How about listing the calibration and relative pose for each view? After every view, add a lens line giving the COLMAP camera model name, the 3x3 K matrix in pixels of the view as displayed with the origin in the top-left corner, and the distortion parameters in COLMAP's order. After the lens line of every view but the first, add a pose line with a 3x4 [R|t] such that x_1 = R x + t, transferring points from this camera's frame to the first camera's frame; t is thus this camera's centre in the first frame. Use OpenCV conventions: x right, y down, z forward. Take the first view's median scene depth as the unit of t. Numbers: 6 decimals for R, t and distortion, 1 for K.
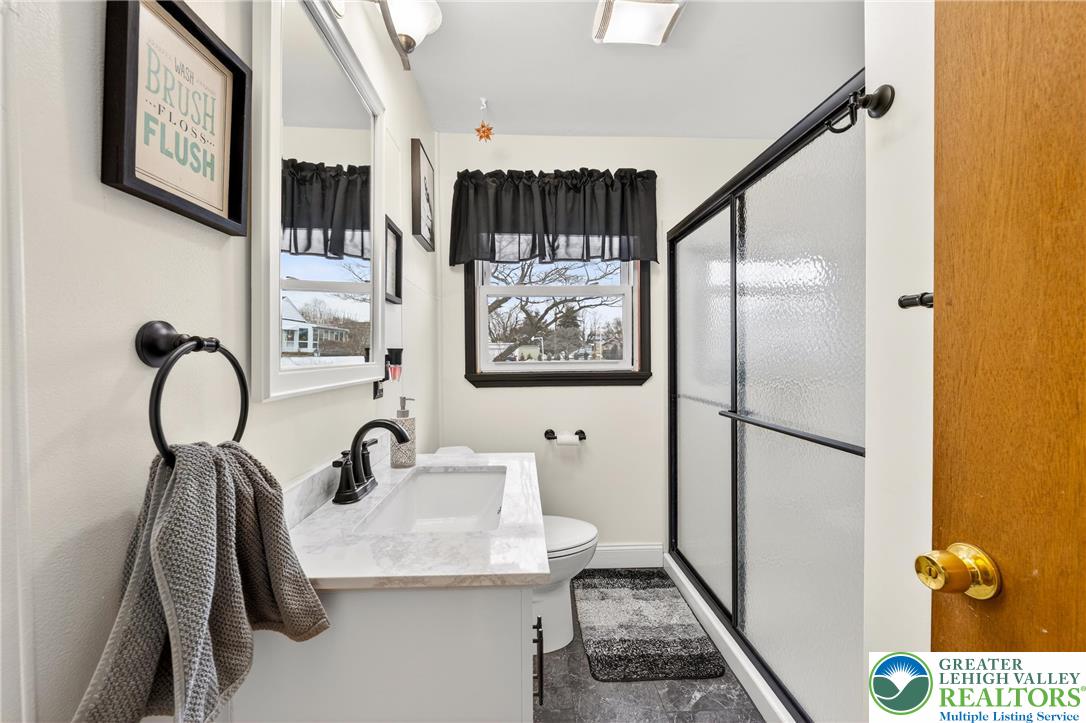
lens RADIAL K [[436.6, 0, 543.4], [0, 436.6, 352.6], [0, 0, 1]] dist [-0.002272, -0.000259]
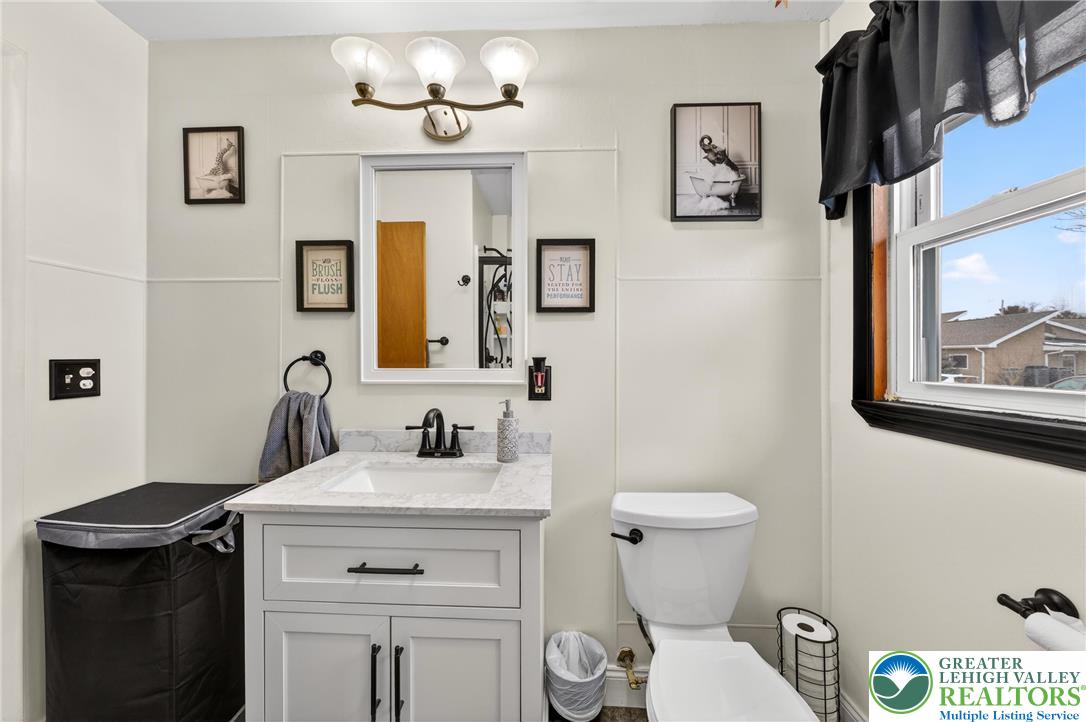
lens RADIAL K [[436.6, 0, 543.4], [0, 436.6, 352.1], [0, 0, 1]] dist [-0.002272, -0.000259]
pose [[-0.094555, -0.003728, -0.995513, 0.793467], [0.000939, 0.999992, -0.003834, -0.019270], [0.995519, -0.001298, -0.094551, 1.142333]]
